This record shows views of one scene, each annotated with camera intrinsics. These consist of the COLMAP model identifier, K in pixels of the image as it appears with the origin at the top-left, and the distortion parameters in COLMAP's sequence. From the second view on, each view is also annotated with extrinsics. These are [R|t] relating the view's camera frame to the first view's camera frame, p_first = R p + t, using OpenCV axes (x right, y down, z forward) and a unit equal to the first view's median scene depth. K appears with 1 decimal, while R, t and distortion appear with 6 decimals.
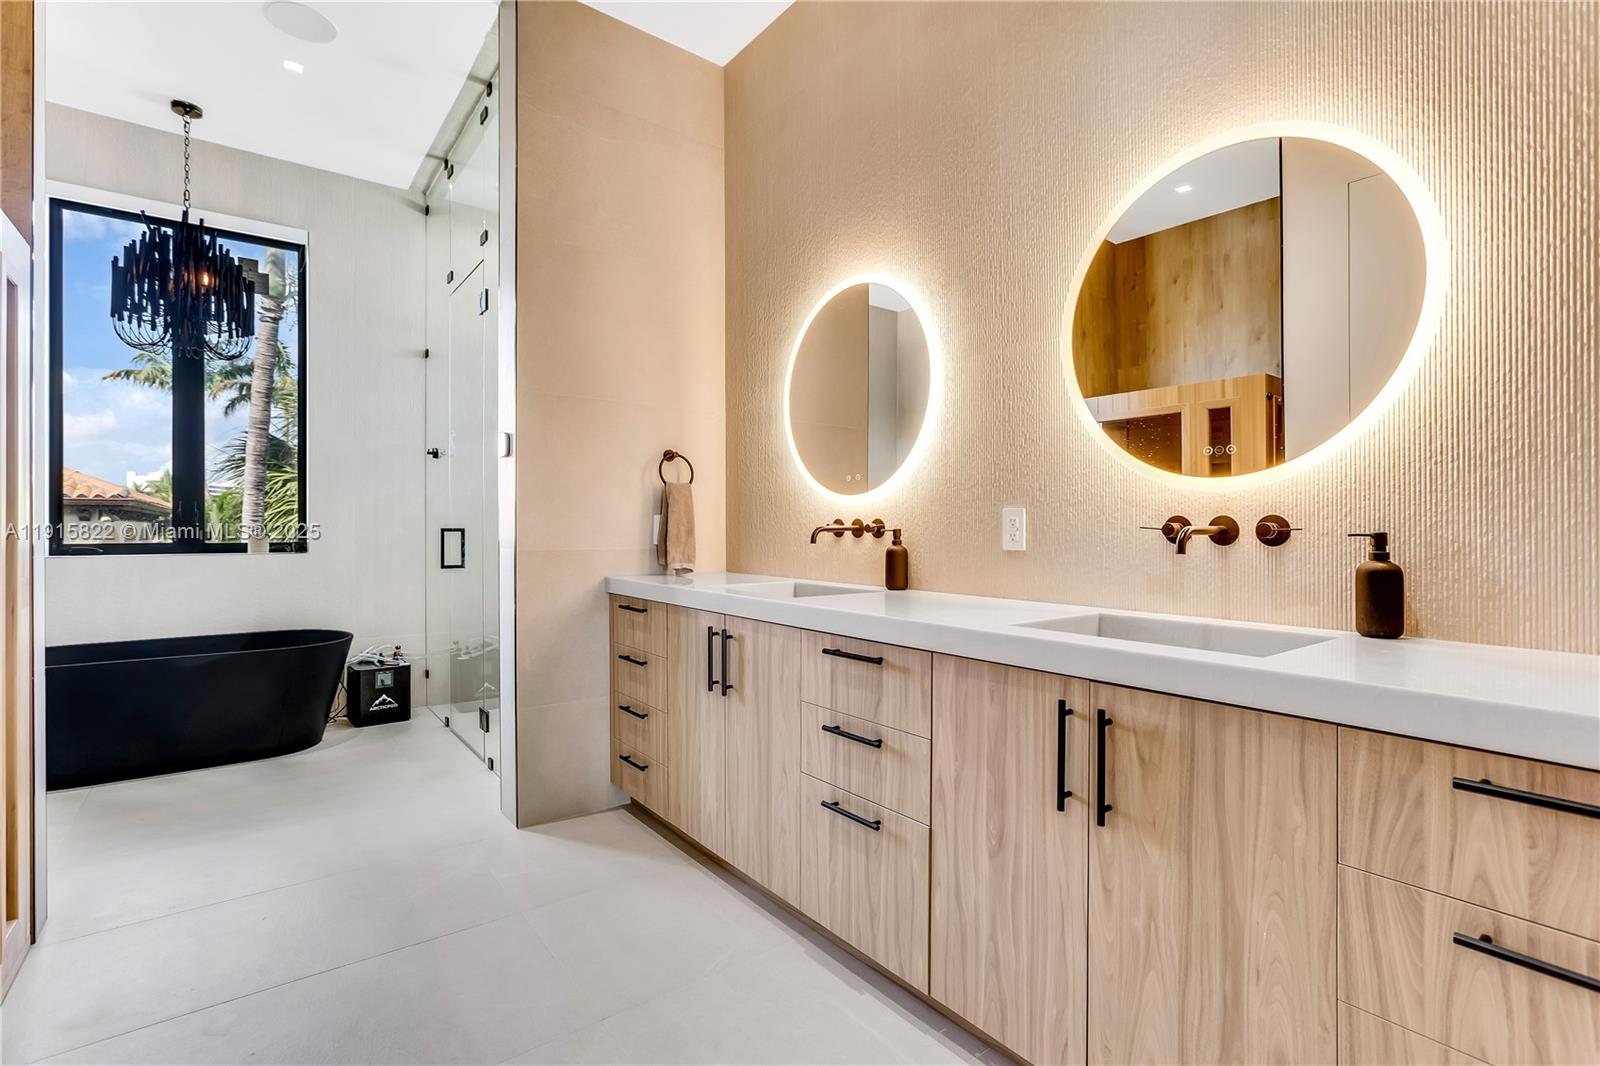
lens RADIAL K [[741.7, 0, 796.6], [0, 741.7, 530.2], [0, 0, 1]] dist [-0.020053, 0.000161]
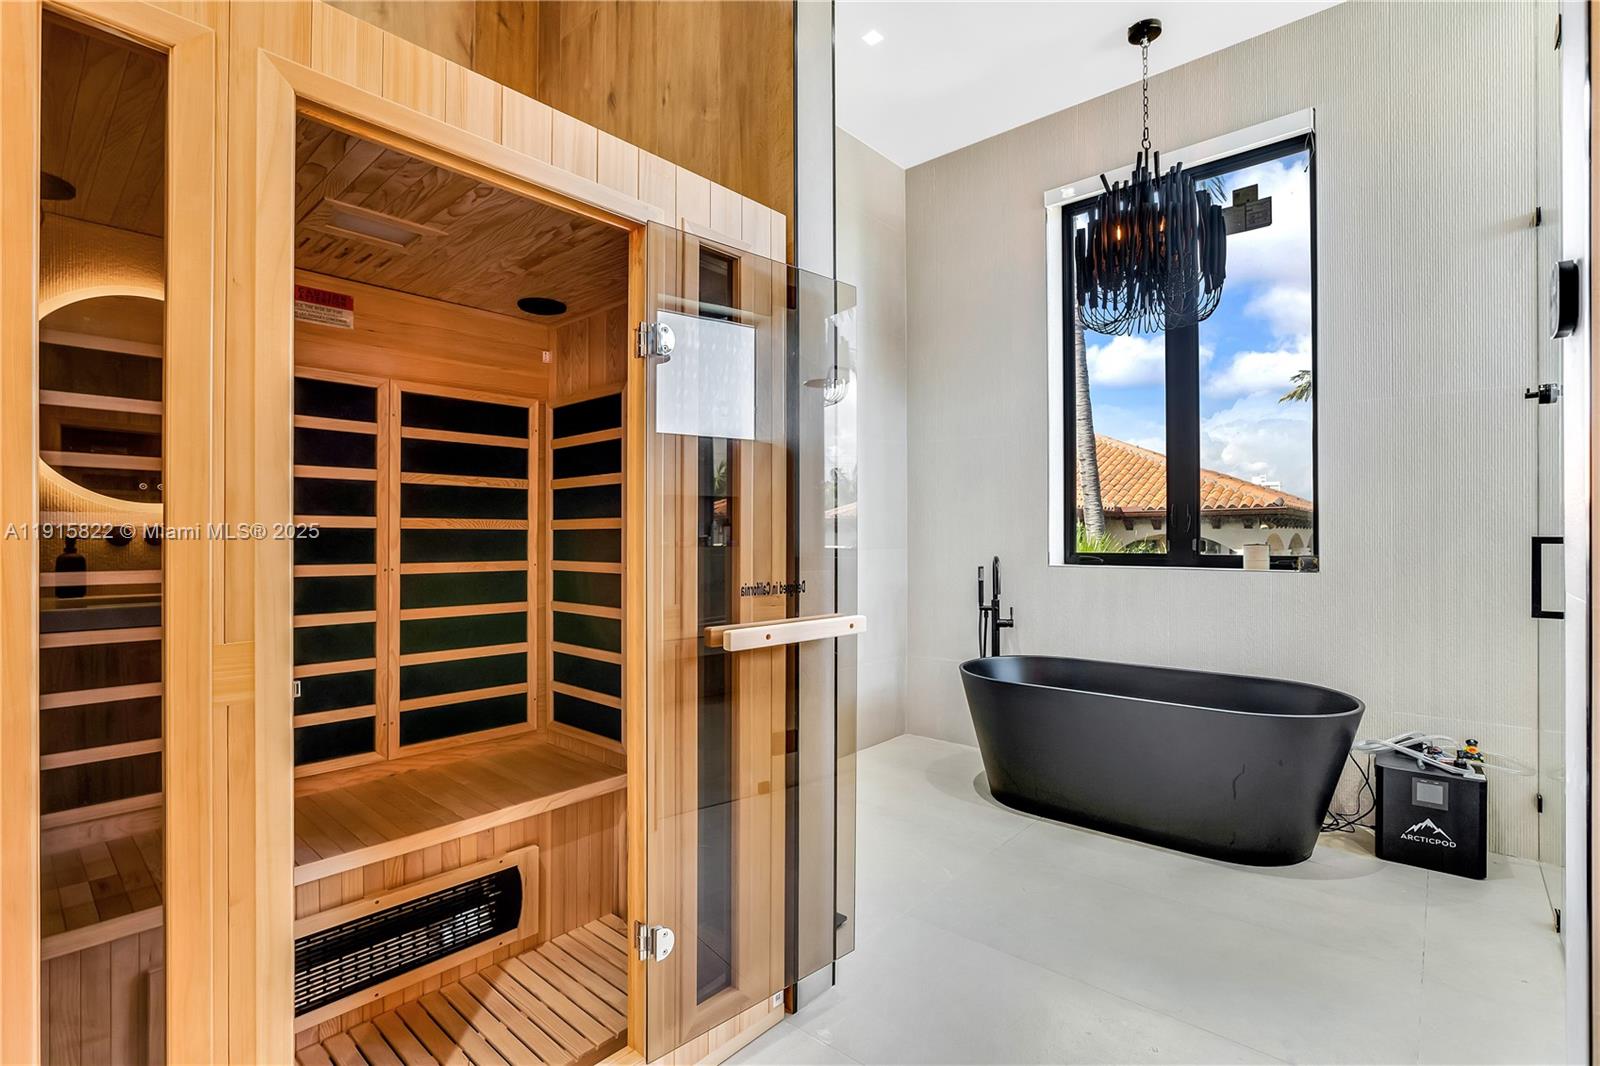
lens RADIAL K [[732.7, 0, 801.6], [0, 732.7, 536.1], [0, 0, 1]] dist [-0.002384, -0.000450]
pose [[0.194486, -0.000976, -0.980905, -0.085189], [0.000463, 0.999999, -0.000903, -0.002839], [0.980905, -0.000279, 0.194486, 0.394876]]
